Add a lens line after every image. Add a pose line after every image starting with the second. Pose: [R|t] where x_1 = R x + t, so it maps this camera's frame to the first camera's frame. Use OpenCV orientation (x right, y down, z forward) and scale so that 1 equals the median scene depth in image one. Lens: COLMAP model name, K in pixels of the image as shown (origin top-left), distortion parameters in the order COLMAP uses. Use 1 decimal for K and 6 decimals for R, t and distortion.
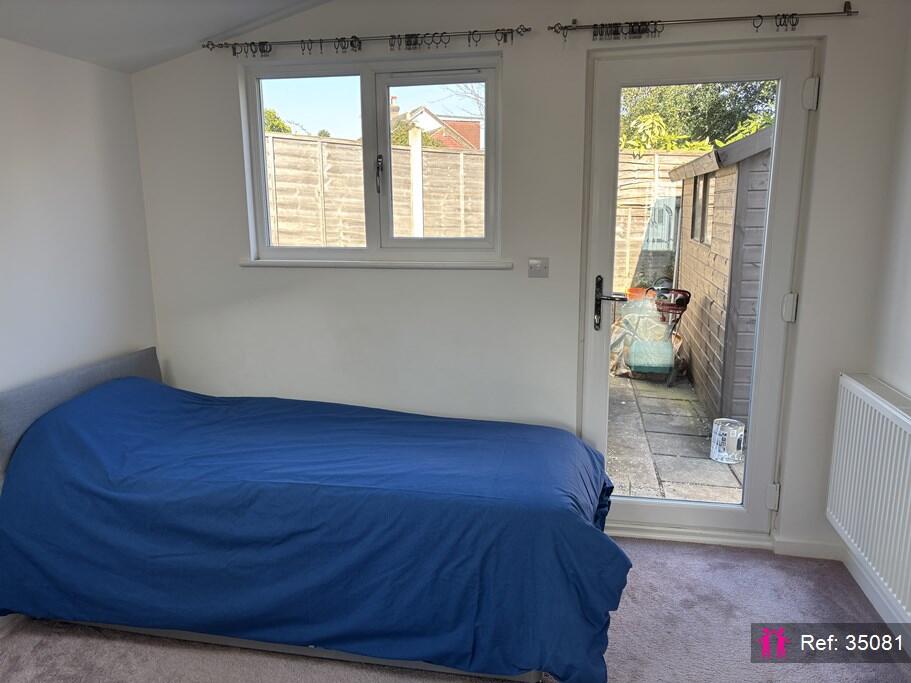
lens RADIAL K [[681.0, 0, 451.9], [0, 681.0, 344.2], [0, 0, 1]] dist [0.040139, -0.030364]
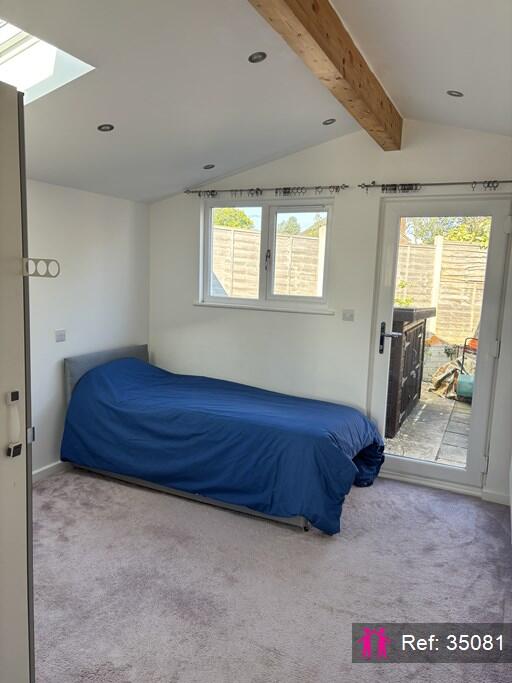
lens RADIAL K [[510.6, 0, 257.2], [0, 510.6, 343.8], [0, 0, 1]] dist [0.040139, -0.030364]
pose [[0.968207, 0.077802, -0.237743, 0.226637], [-0.091783, 0.994607, -0.048300, 0.048290], [0.232703, 0.068585, 0.970127, -0.347537]]
